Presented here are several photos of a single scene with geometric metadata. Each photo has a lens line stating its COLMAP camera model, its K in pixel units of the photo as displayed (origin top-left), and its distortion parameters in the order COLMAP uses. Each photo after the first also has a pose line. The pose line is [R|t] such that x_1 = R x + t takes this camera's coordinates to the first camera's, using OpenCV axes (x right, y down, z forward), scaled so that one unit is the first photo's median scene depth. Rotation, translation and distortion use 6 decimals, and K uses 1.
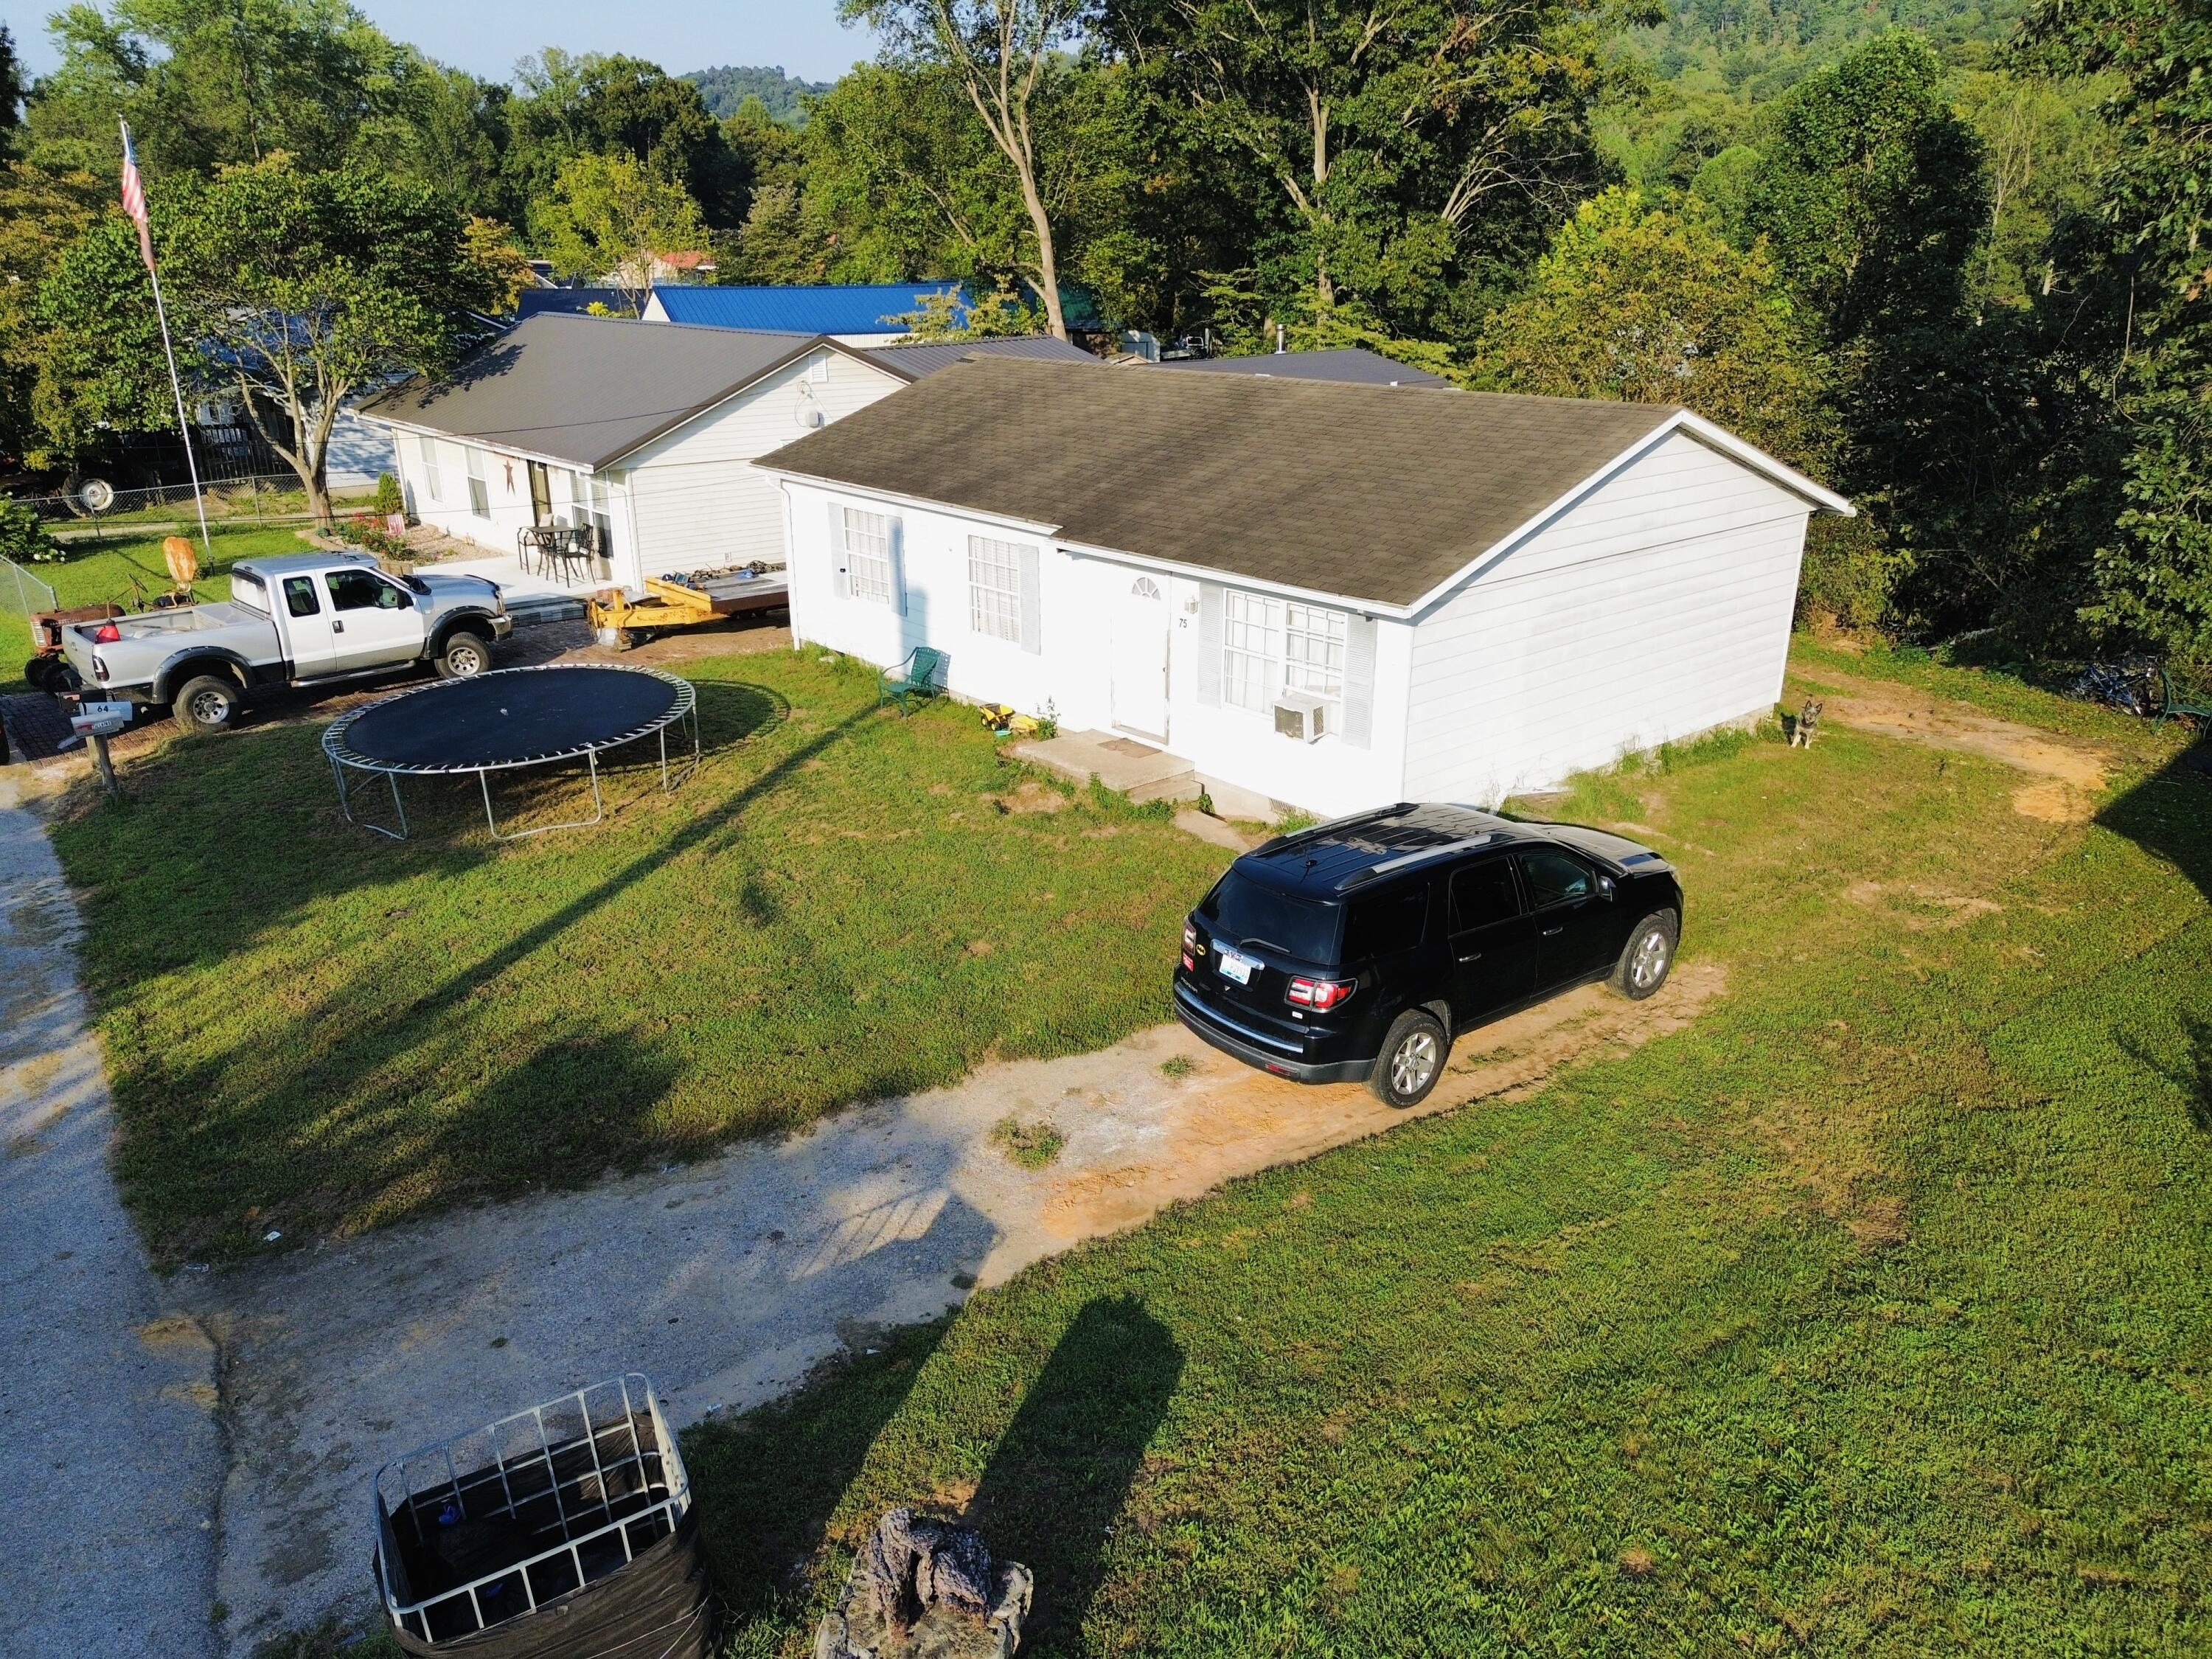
lens RADIAL K [[1566.3, 0, 1106.0], [0, 1566.3, 829.5], [0, 0, 1]] dist [0.068277, -0.066070]
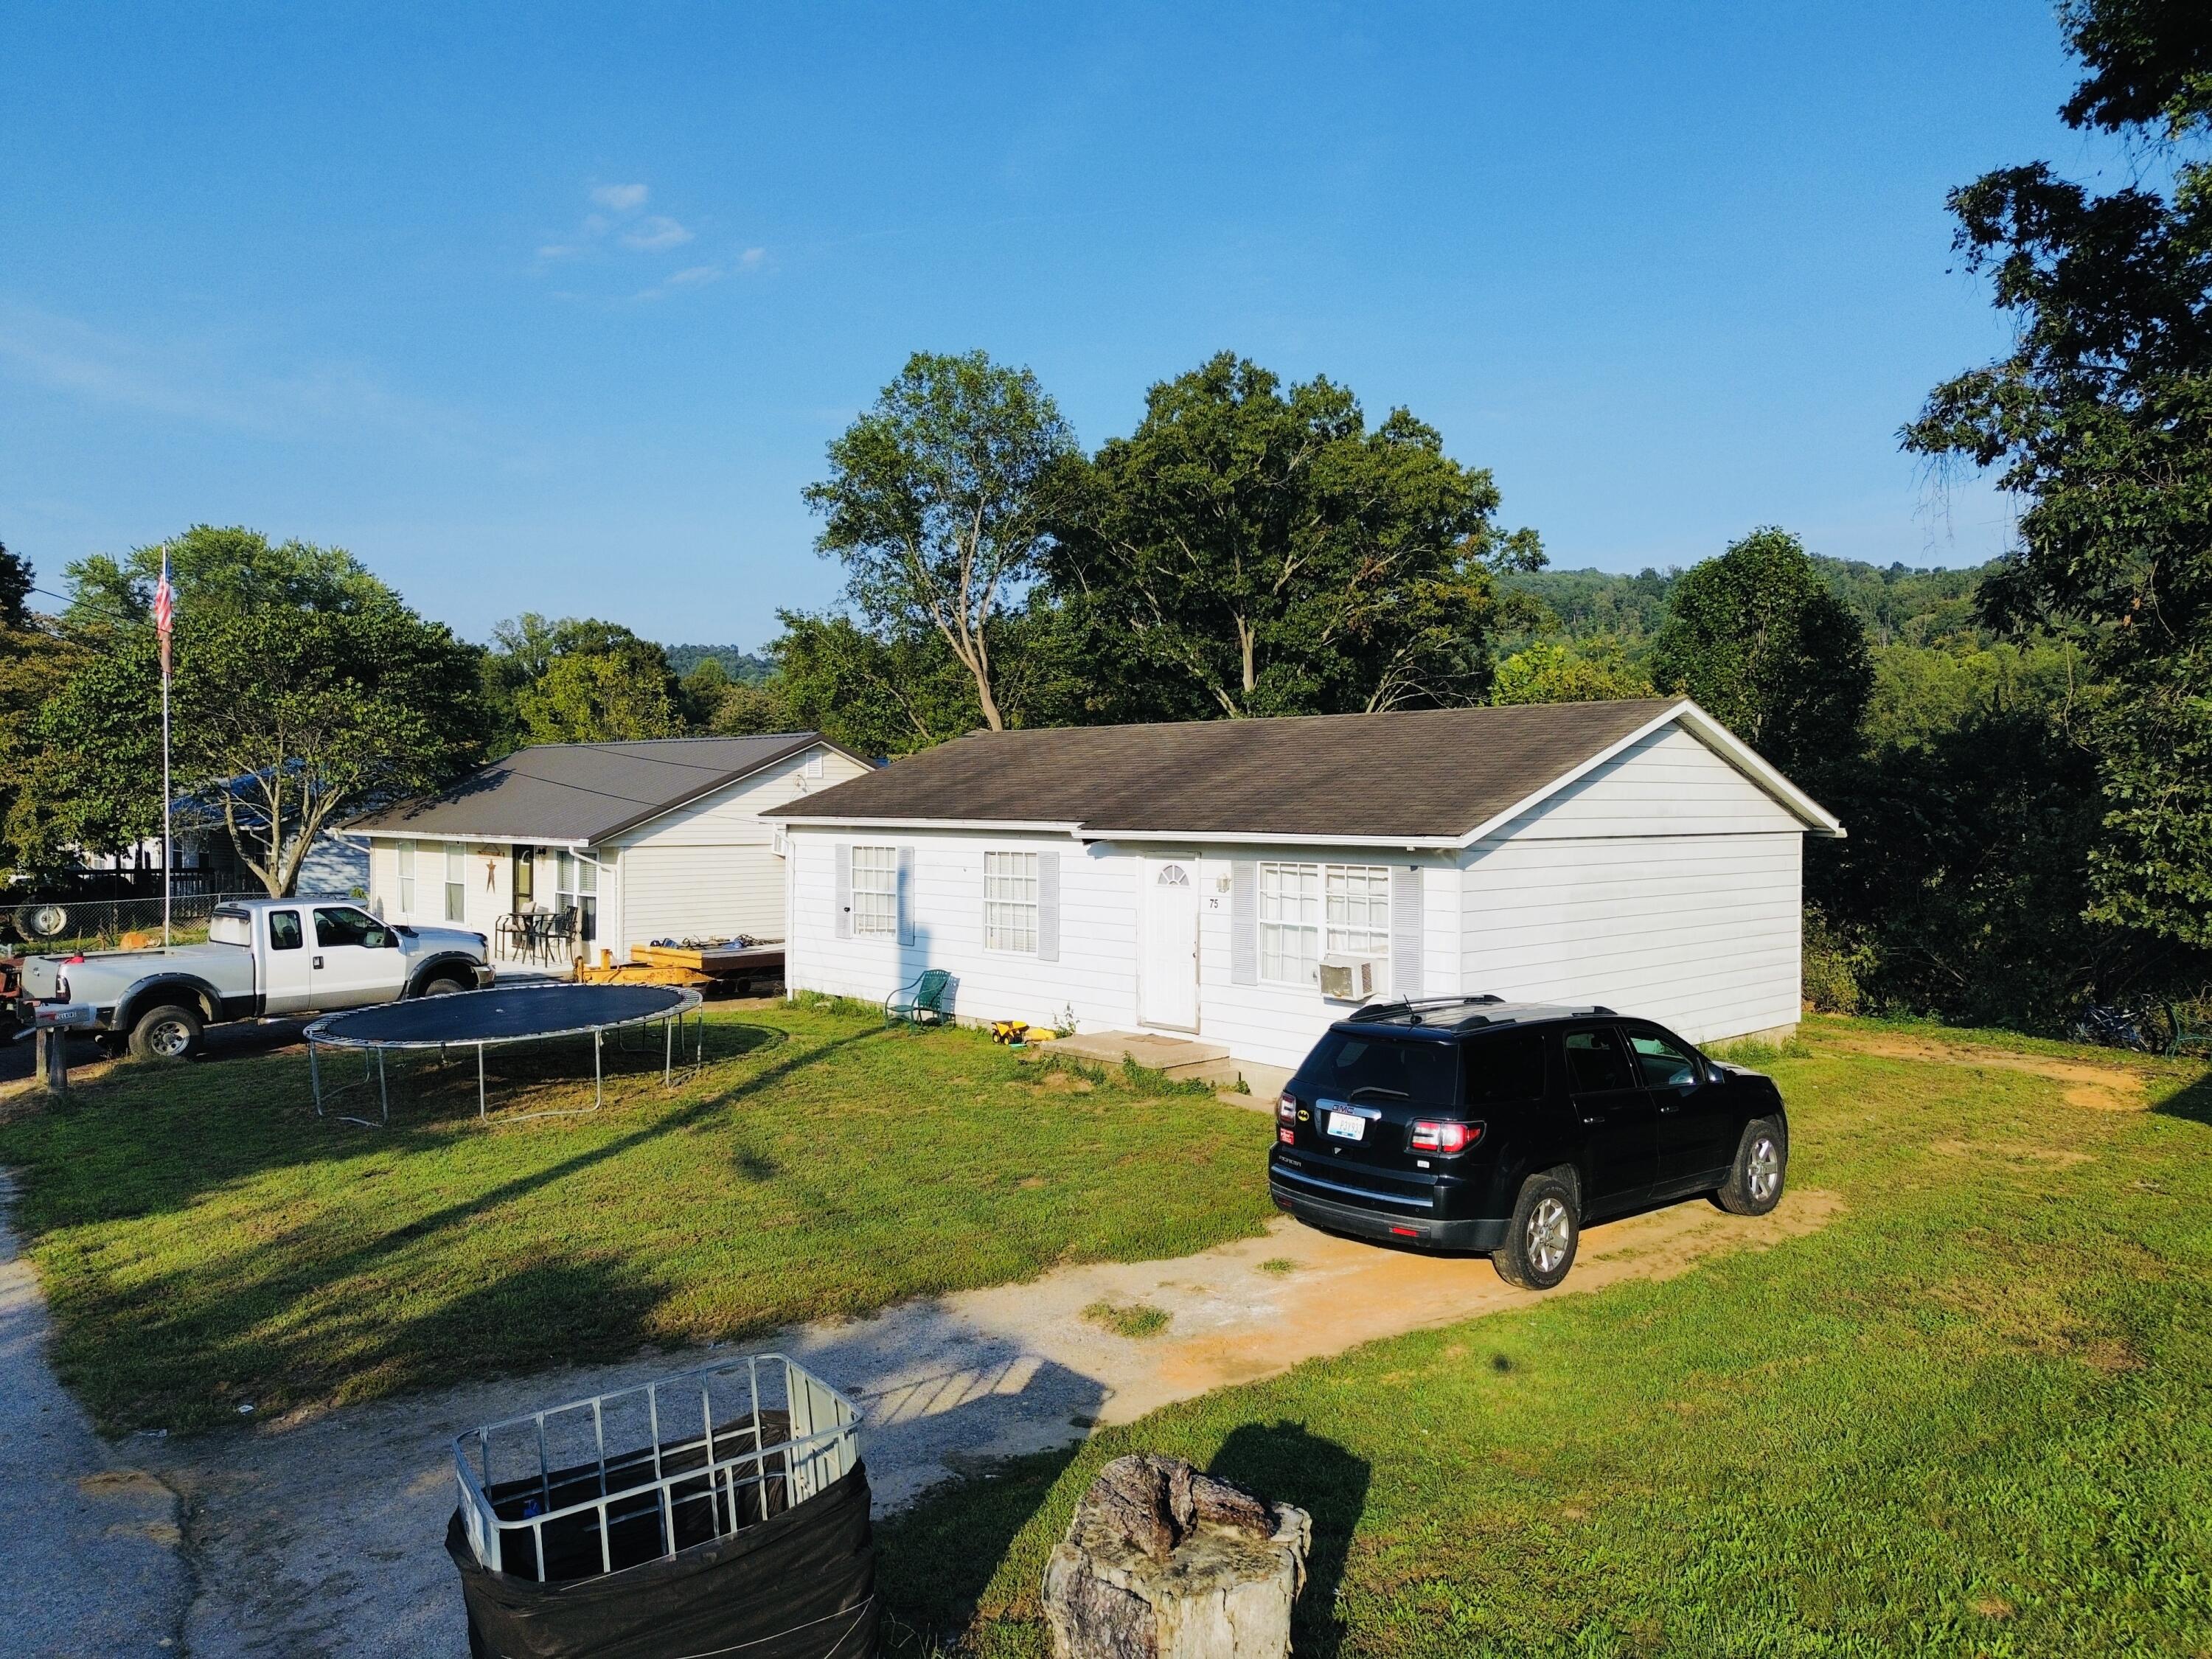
lens RADIAL K [[1566.3, 0, 1106.0], [0, 1566.3, 829.5], [0, 0, 1]] dist [0.068277, -0.066070]
pose [[0.998809, 0.003330, 0.048687, -0.054581], [0.012846, 0.944537, -0.328153, 0.119239], [-0.047079, 0.328387, 0.943369, 0.043449]]
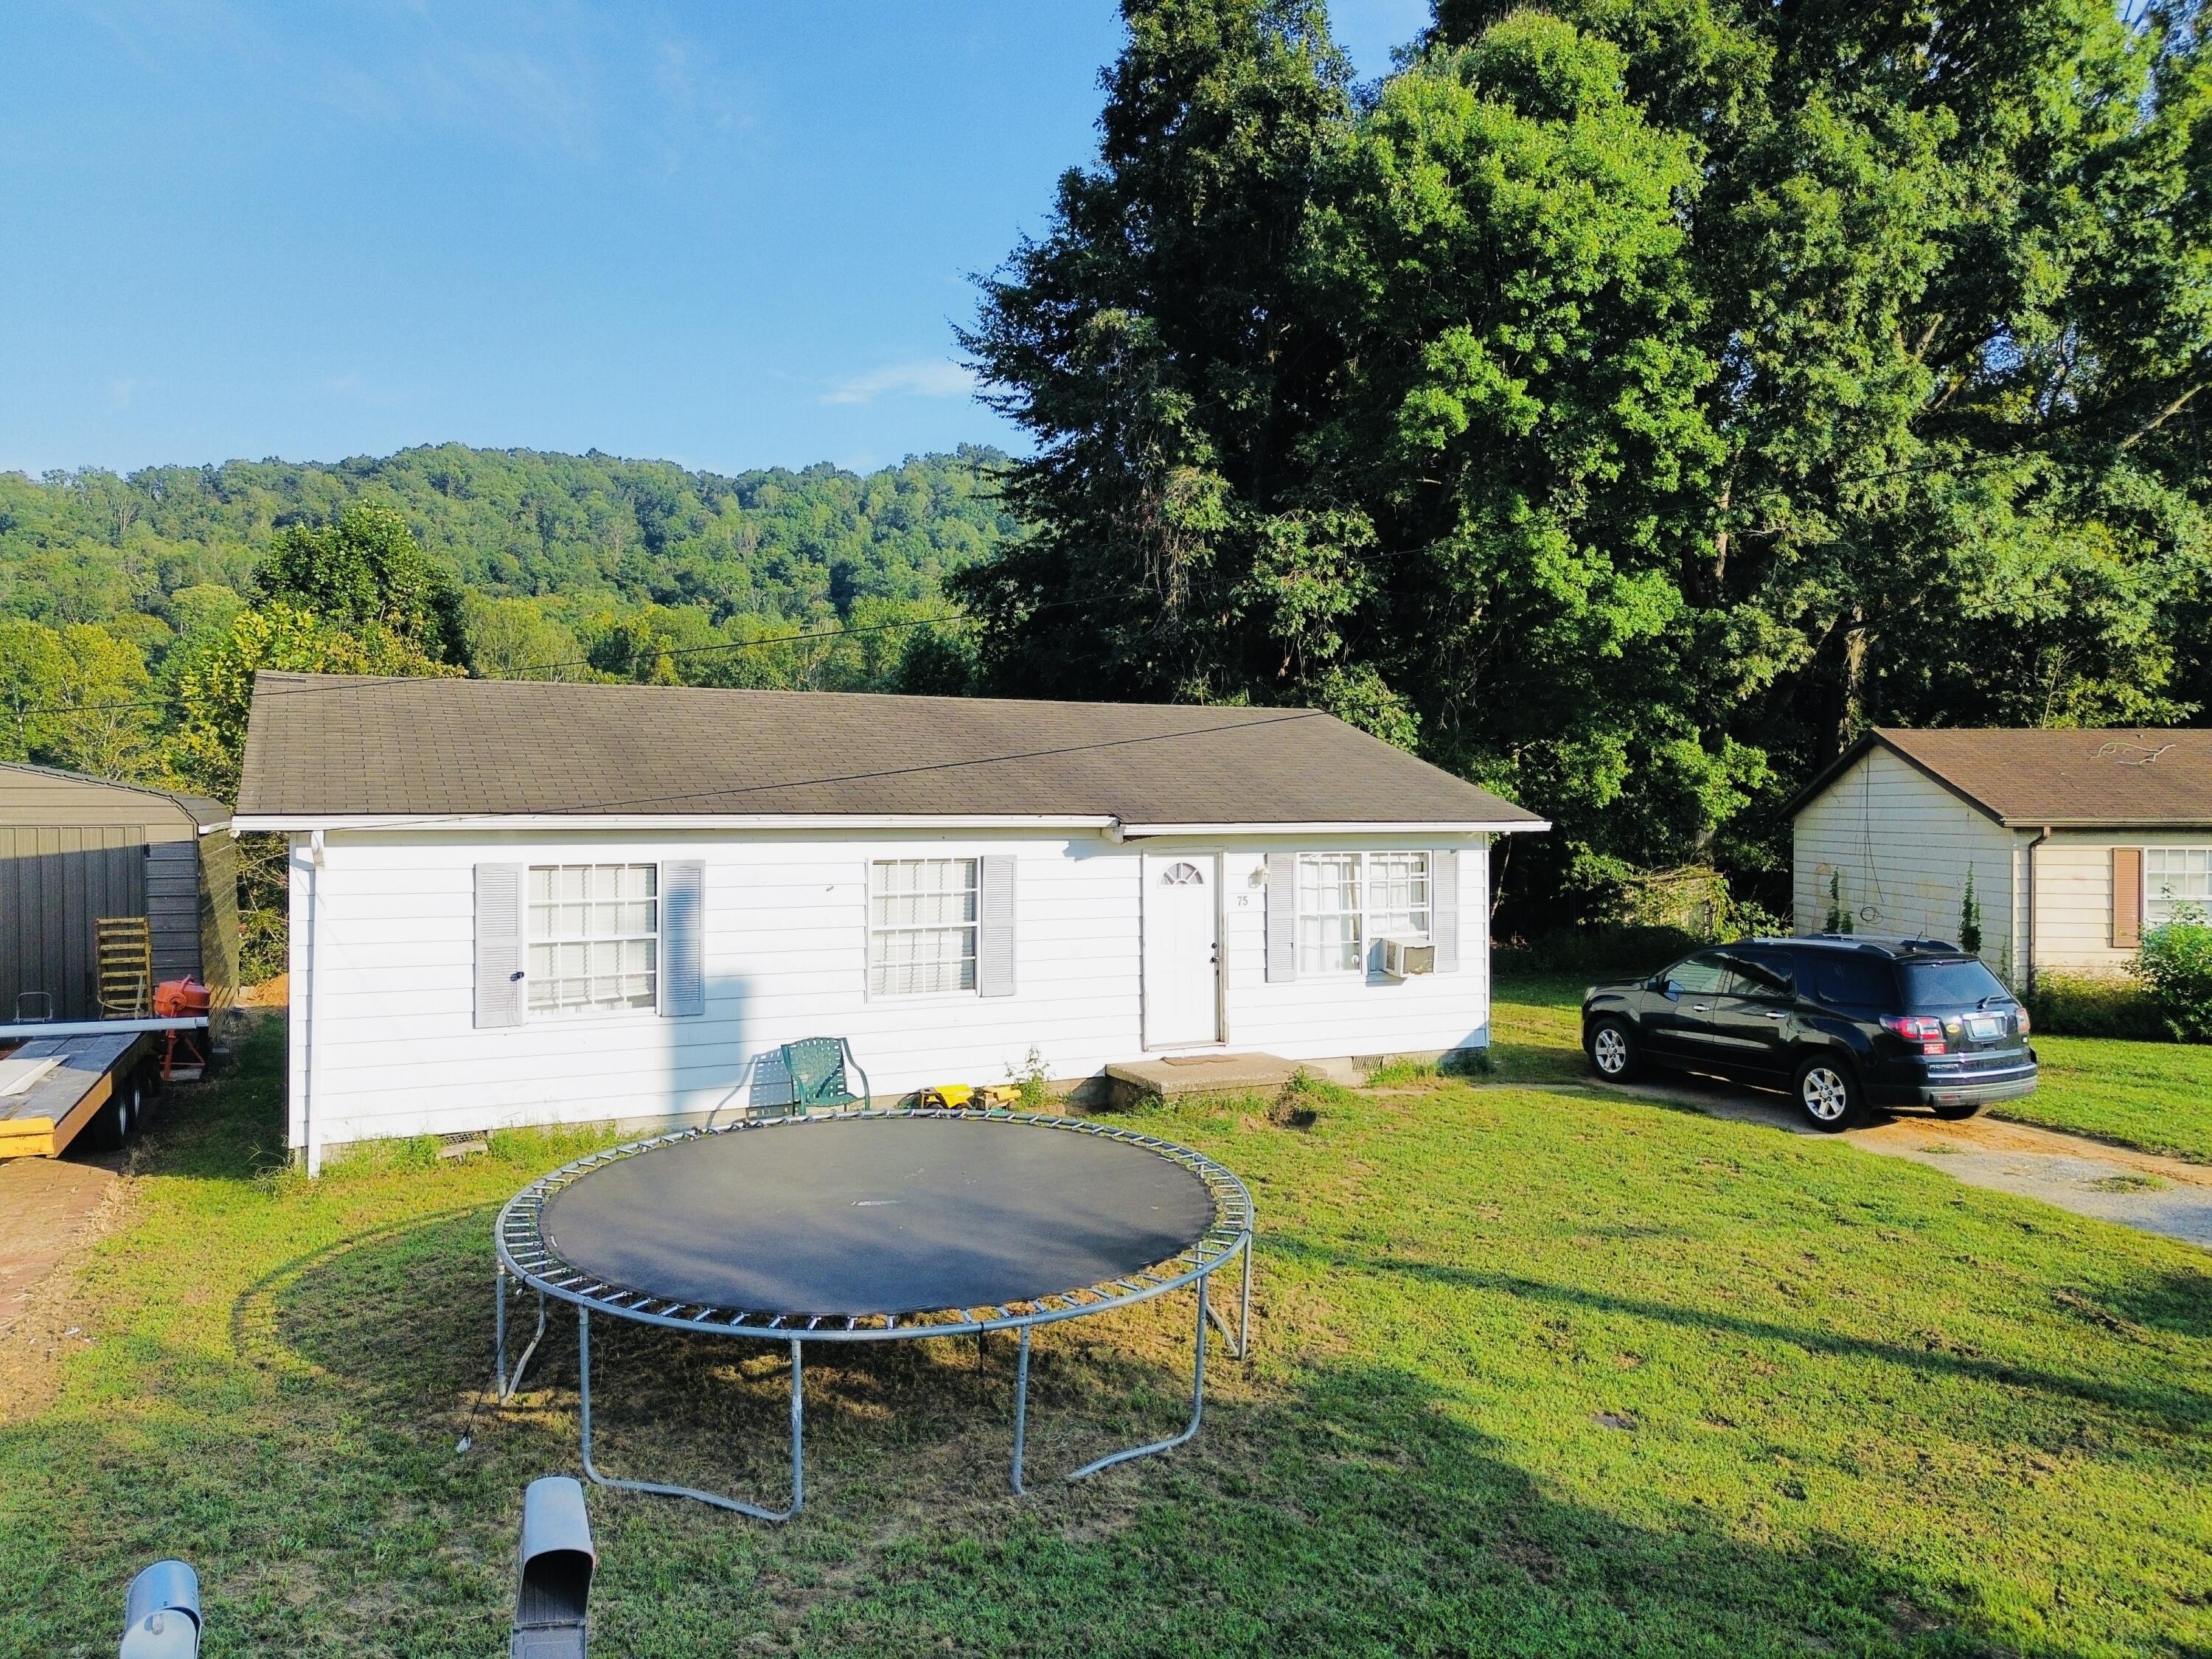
lens RADIAL K [[1566.3, 0, 1106.0], [0, 1566.3, 829.5], [0, 0, 1]] dist [0.068277, -0.066070]
pose [[0.259028, -0.011111, 0.965806, -0.700999], [0.333374, 0.939512, -0.078602, -0.102567], [-0.906513, 0.342335, 0.247064, 0.672869]]
